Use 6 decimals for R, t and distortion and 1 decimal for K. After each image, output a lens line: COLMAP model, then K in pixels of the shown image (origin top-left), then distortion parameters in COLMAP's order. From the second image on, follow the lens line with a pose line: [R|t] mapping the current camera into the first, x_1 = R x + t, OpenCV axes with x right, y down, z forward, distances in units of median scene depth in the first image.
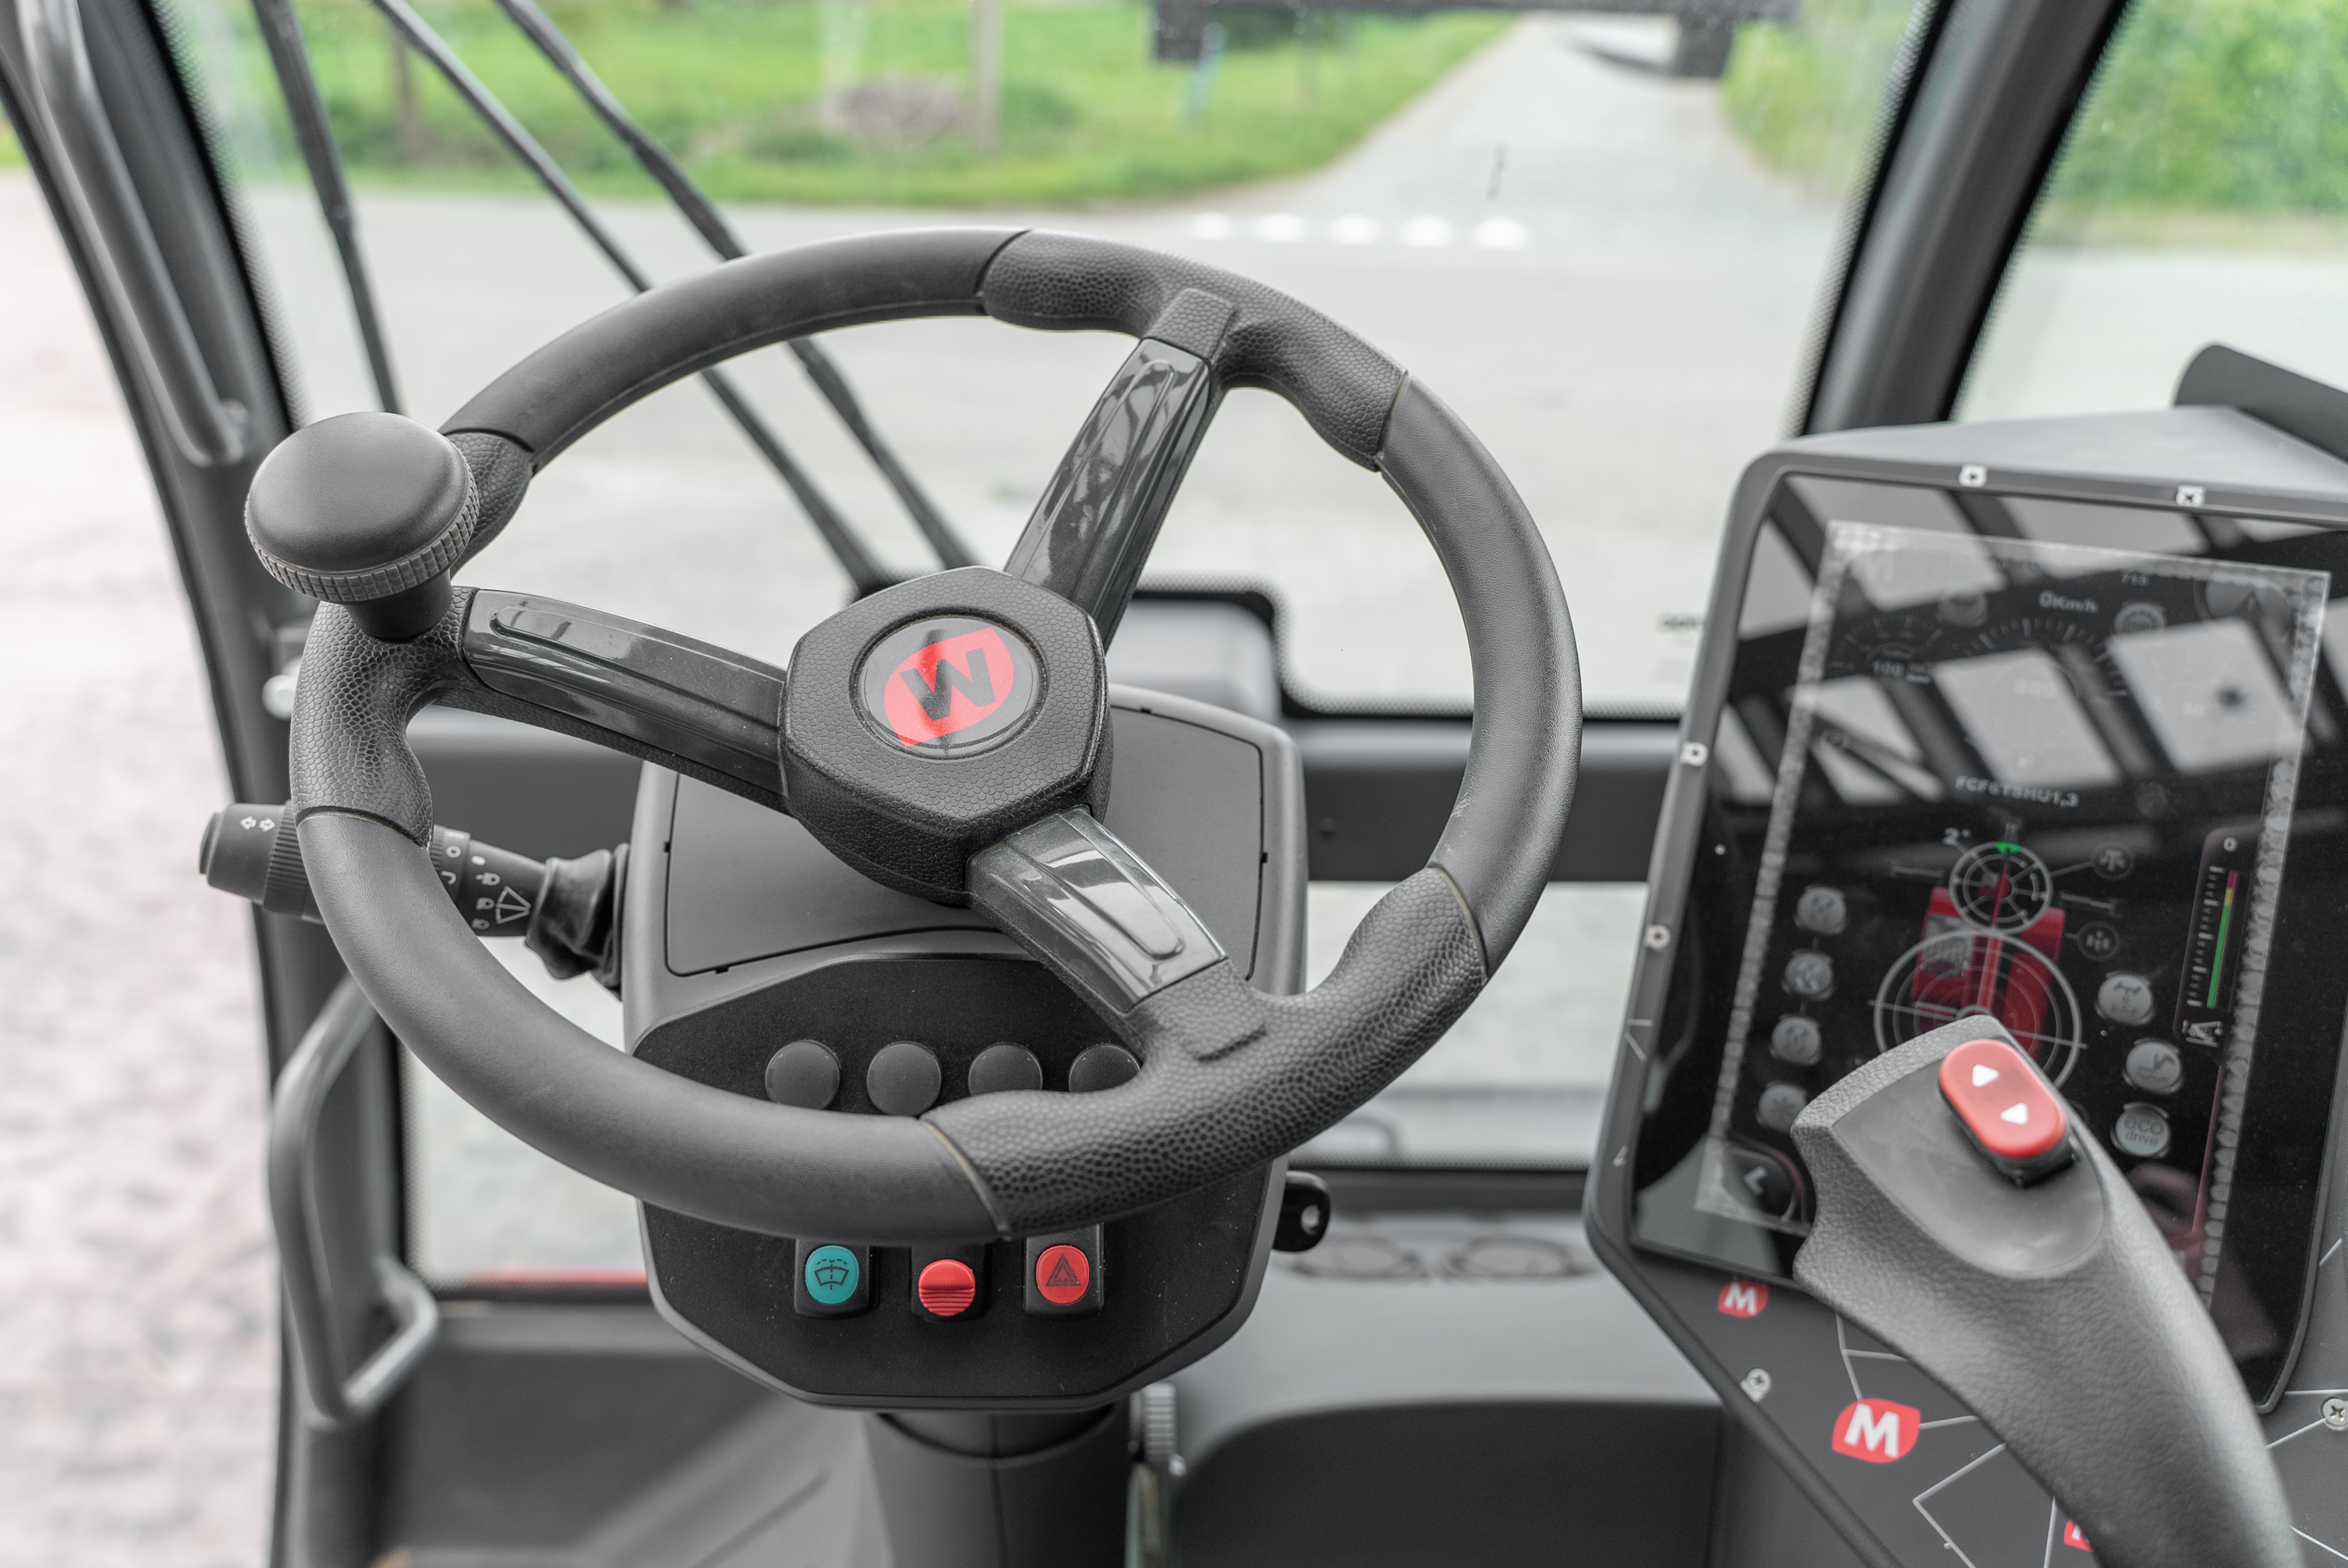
lens RADIAL K [[1892.9, 0, 1123.1], [0, 1892.9, 789.1], [0, 0, 1]] dist [0.001463, 0.003766]
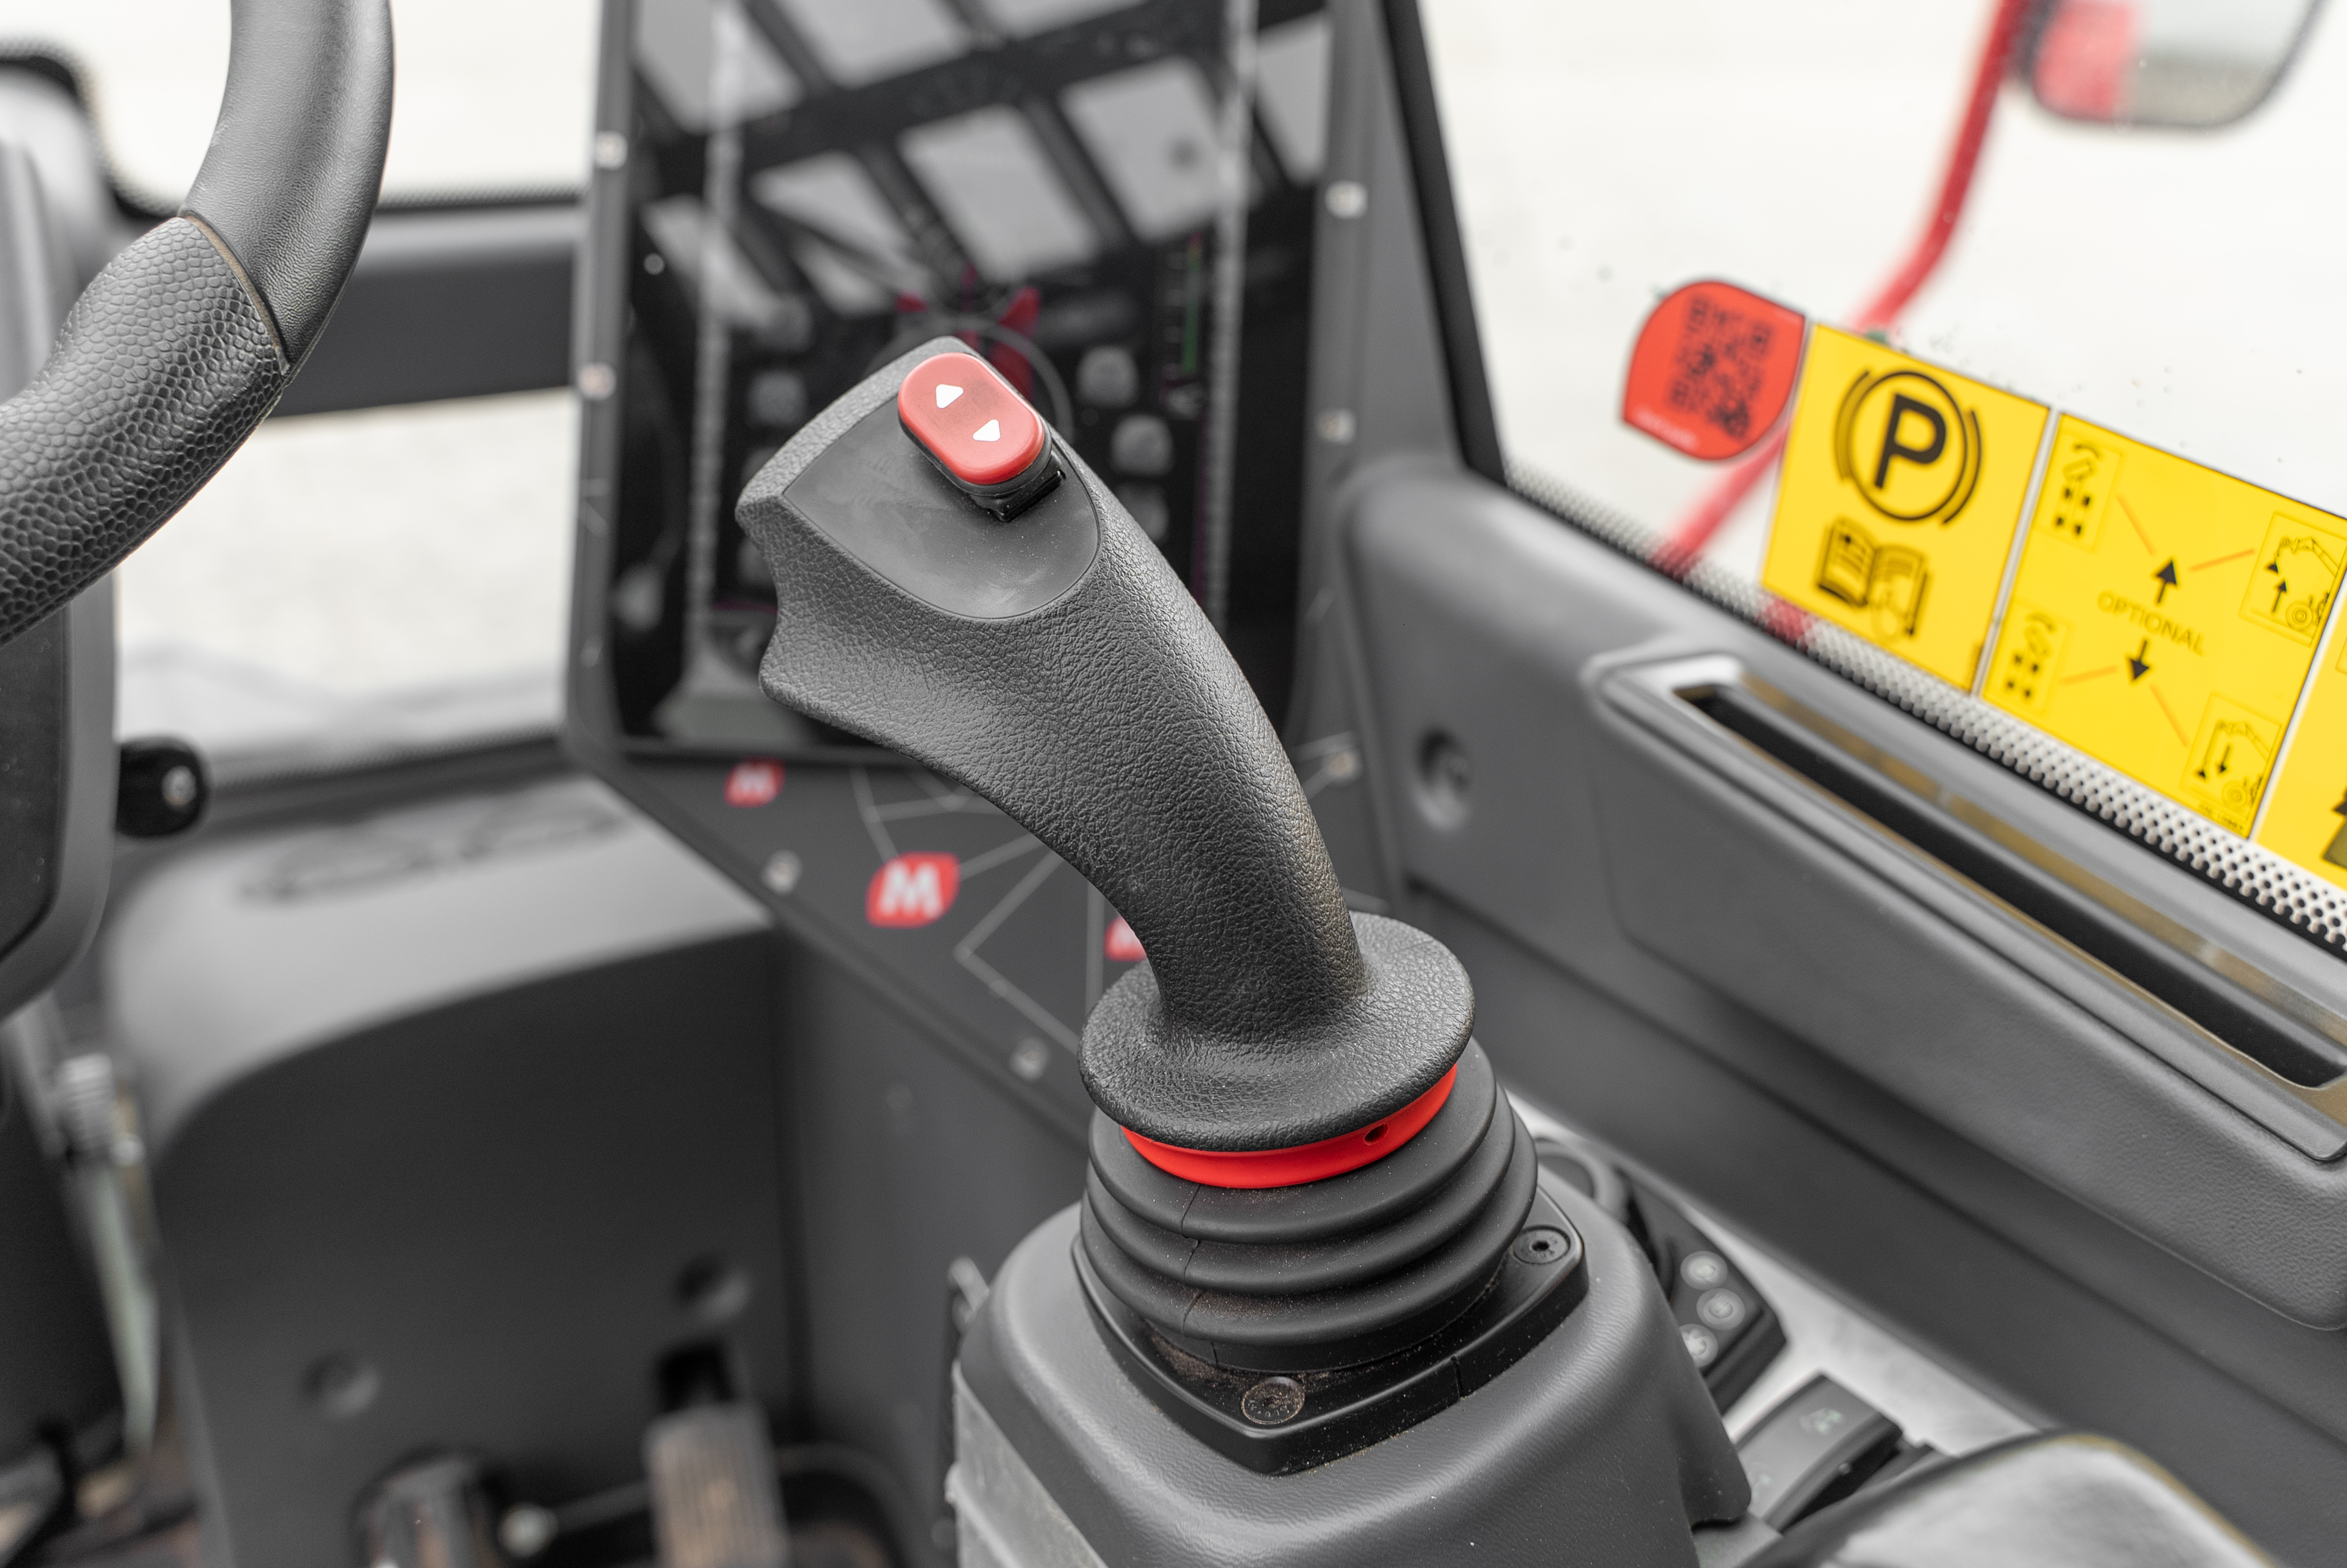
lens RADIAL K [[1892.3, 0, 1122.6], [0, 1892.3, 789.1], [0, 0, 1]] dist [0.001463, 0.003766]
pose [[0.876020, -0.196773, 0.440307, 0.129834], [0.107467, 0.969668, 0.219532, 0.138433], [-0.470149, -0.144996, 0.870595, 0.238083]]
